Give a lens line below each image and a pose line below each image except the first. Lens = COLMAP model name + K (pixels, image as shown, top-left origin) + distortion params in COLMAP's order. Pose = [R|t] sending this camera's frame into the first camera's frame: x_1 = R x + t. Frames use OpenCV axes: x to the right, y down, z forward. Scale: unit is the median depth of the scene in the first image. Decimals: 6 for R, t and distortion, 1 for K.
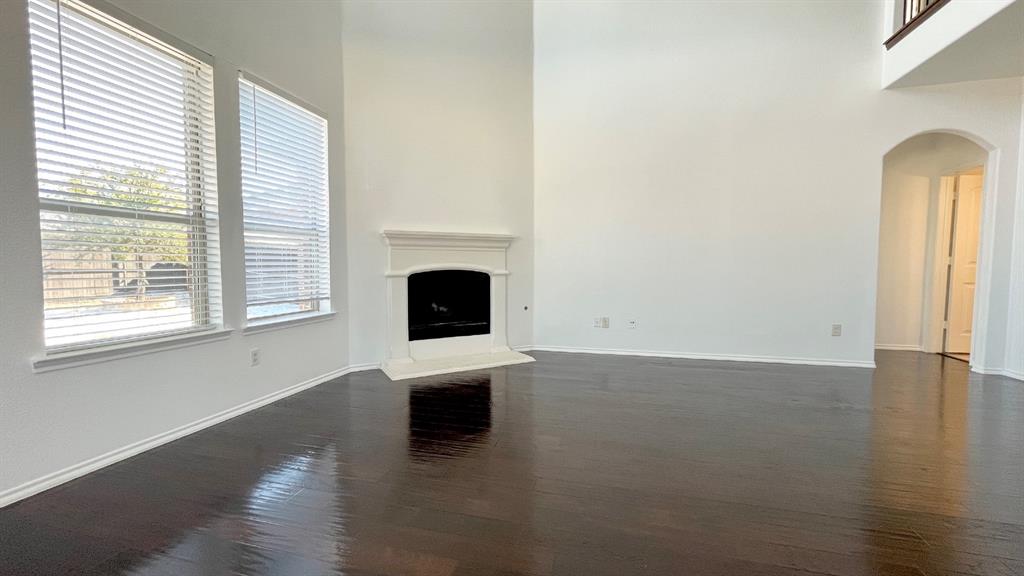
lens RADIAL K [[416.4, 0, 510.6], [0, 416.4, 292.7], [0, 0, 1]] dist [0.001465, 0.000991]
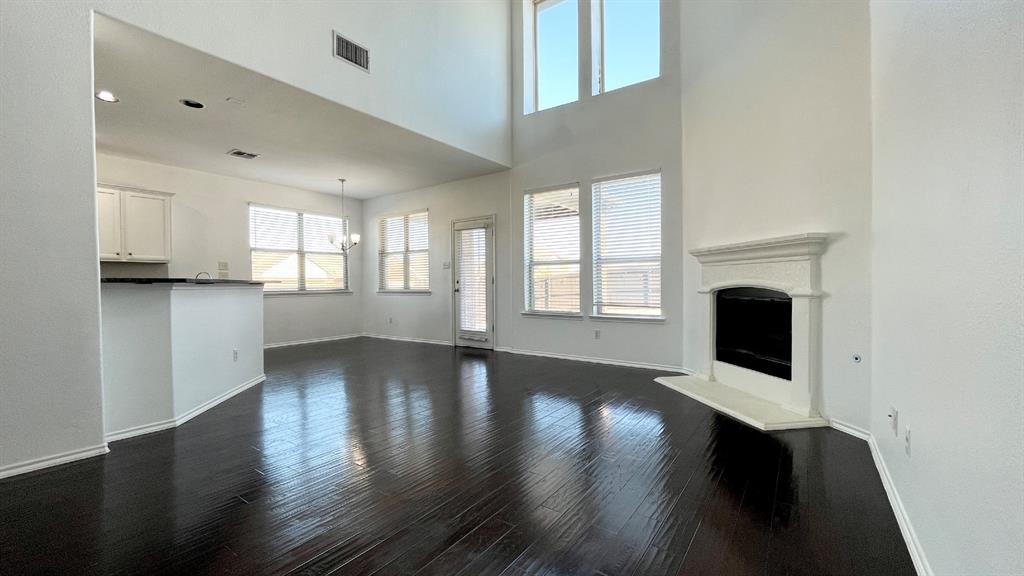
lens RADIAL K [[416.4, 0, 507.9], [0, 416.4, 289.8], [0, 0, 1]] dist [0.001465, 0.000991]
pose [[-0.357318, 0.014074, -0.933877, 0.783641], [-0.056338, 0.997741, 0.036593, -0.051701], [0.932282, 0.065688, -0.355718, 0.829811]]
